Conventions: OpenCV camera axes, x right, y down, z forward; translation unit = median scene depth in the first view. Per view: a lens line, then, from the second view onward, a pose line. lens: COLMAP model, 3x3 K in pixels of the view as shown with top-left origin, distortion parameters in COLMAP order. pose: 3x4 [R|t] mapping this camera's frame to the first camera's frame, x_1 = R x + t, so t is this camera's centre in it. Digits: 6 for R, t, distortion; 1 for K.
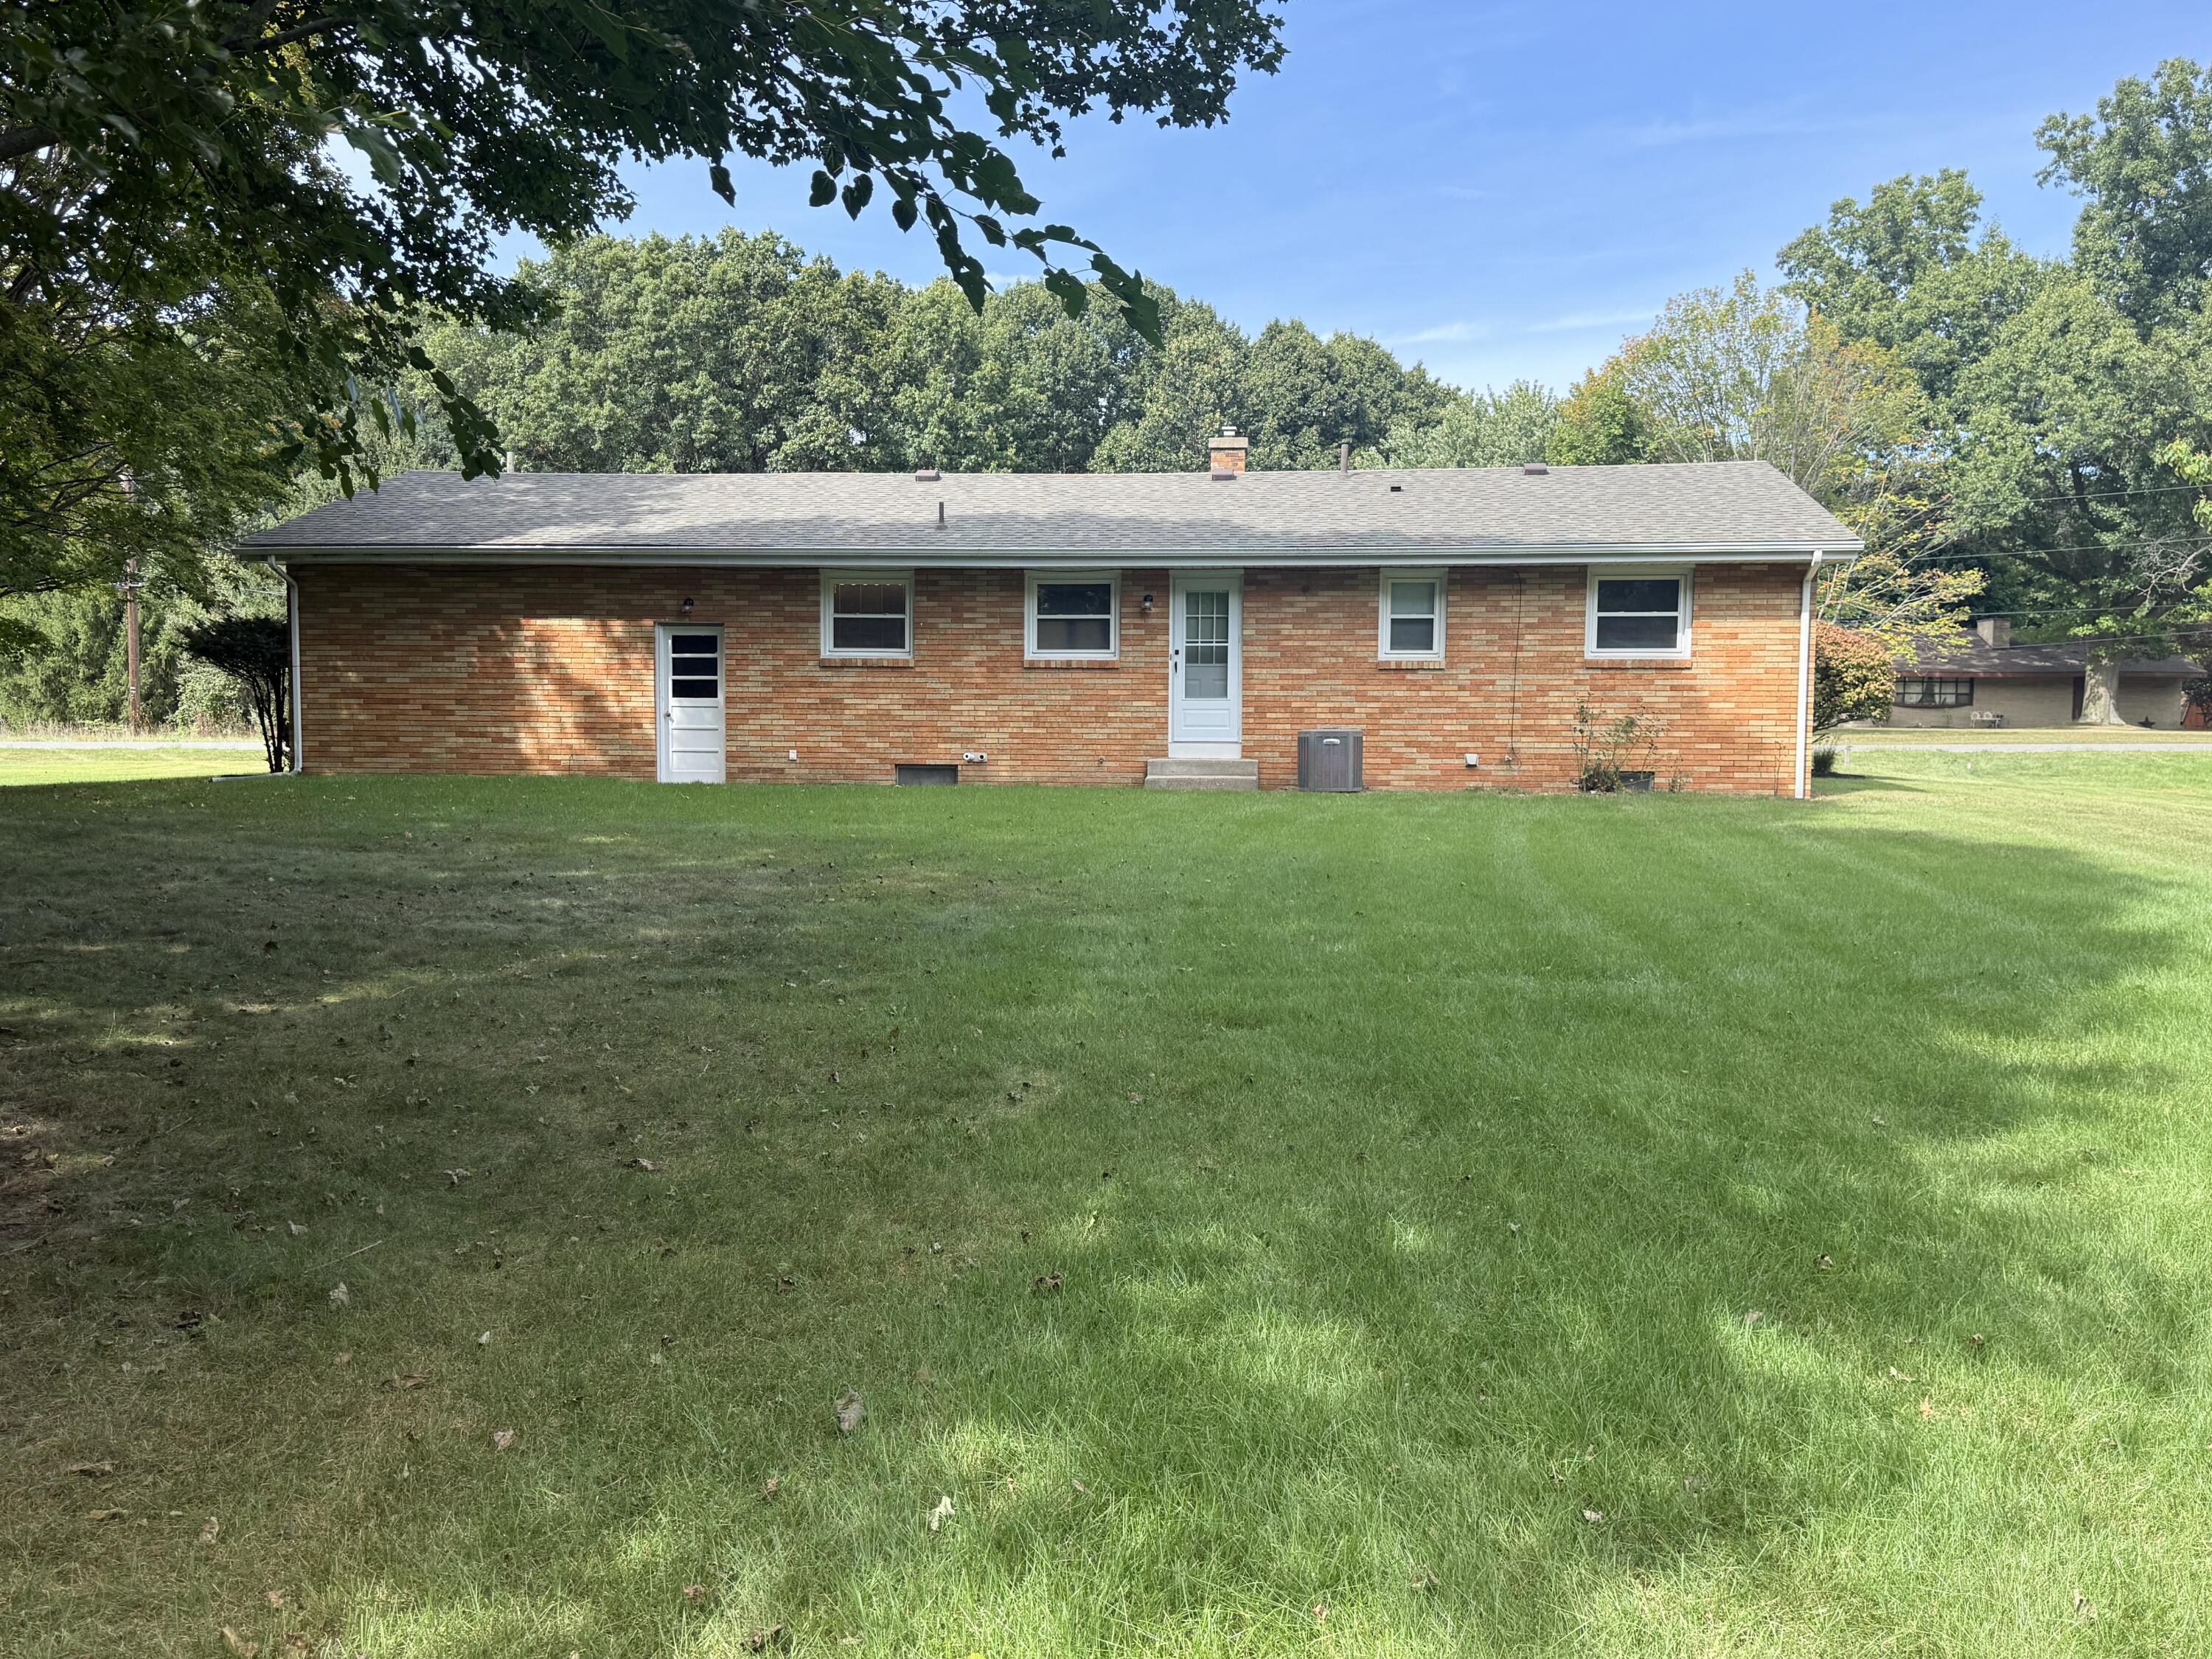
lens RADIAL K [[1856.5, 0, 1106.0], [0, 1856.5, 829.5], [0, 0, 1]] dist [0.134890, -0.001006]
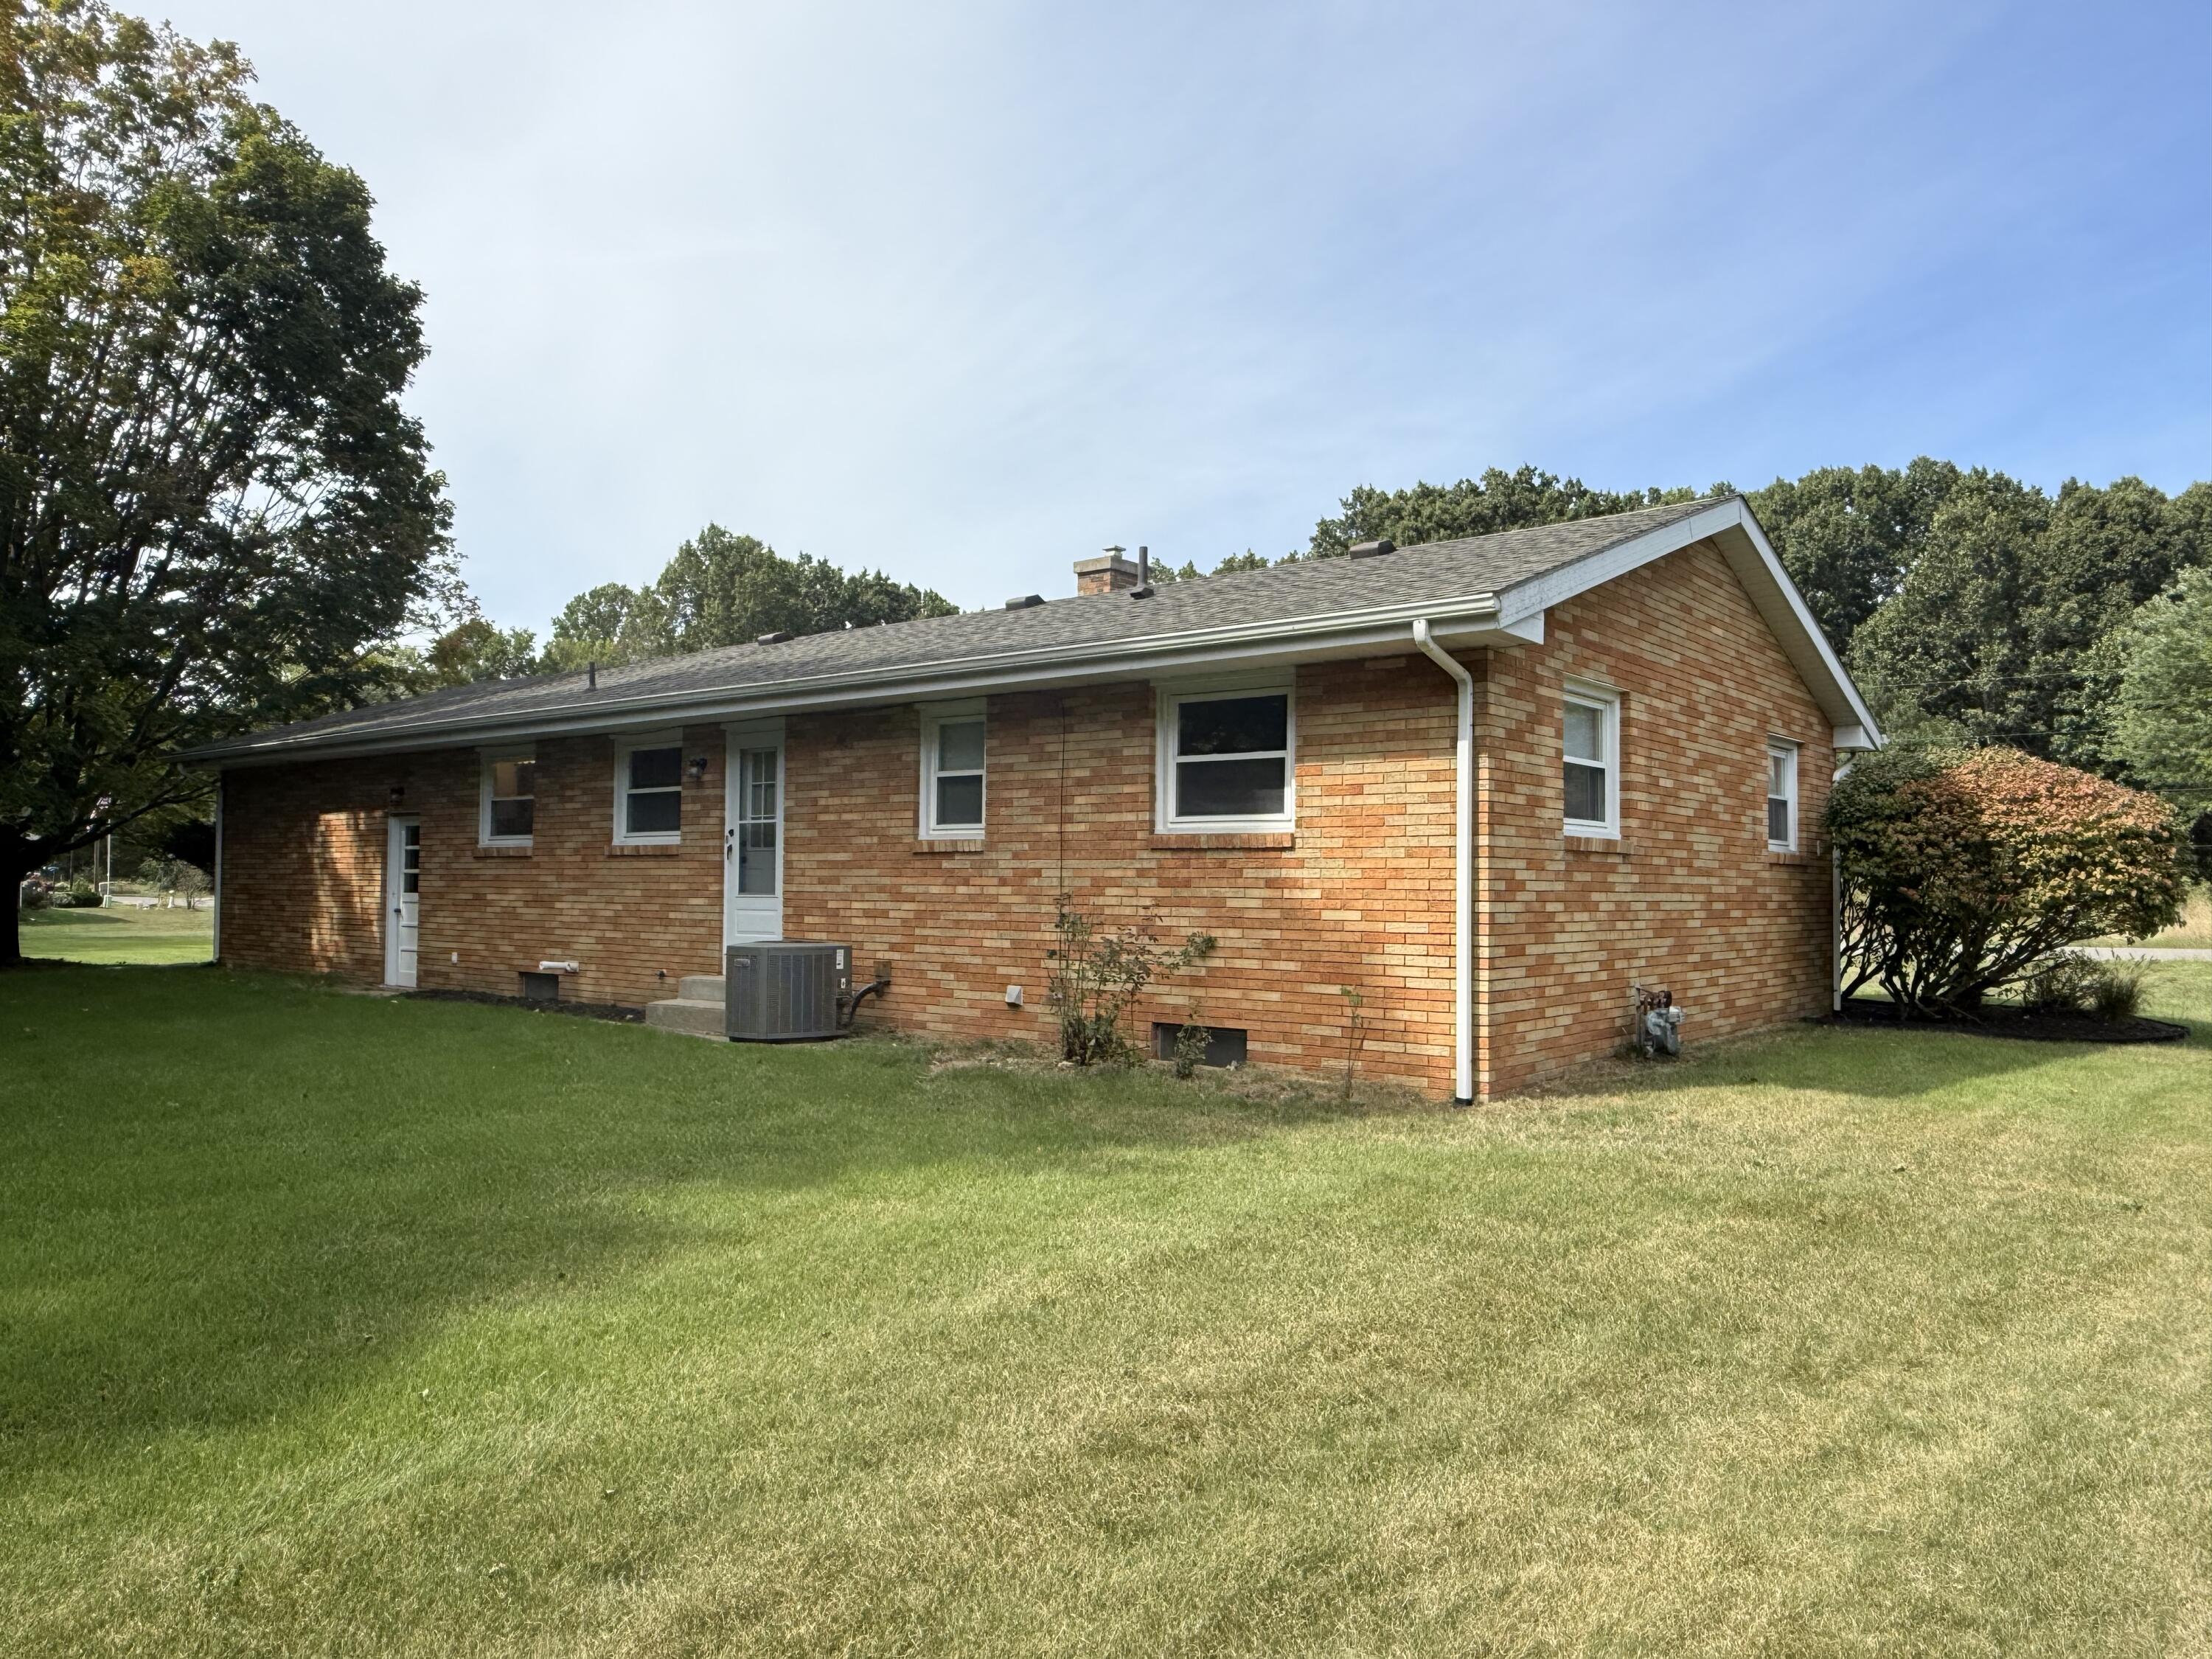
lens RADIAL K [[1534.5, 0, 1106.0], [0, 1534.5, 829.5], [0, 0, 1]] dist [-0.000476, 0.000438]
pose [[0.836587, -0.020059, -0.547466, 0.505860], [-0.035431, 0.995256, -0.090608, -0.047112], [0.546686, 0.095199, 0.831908, 0.579799]]
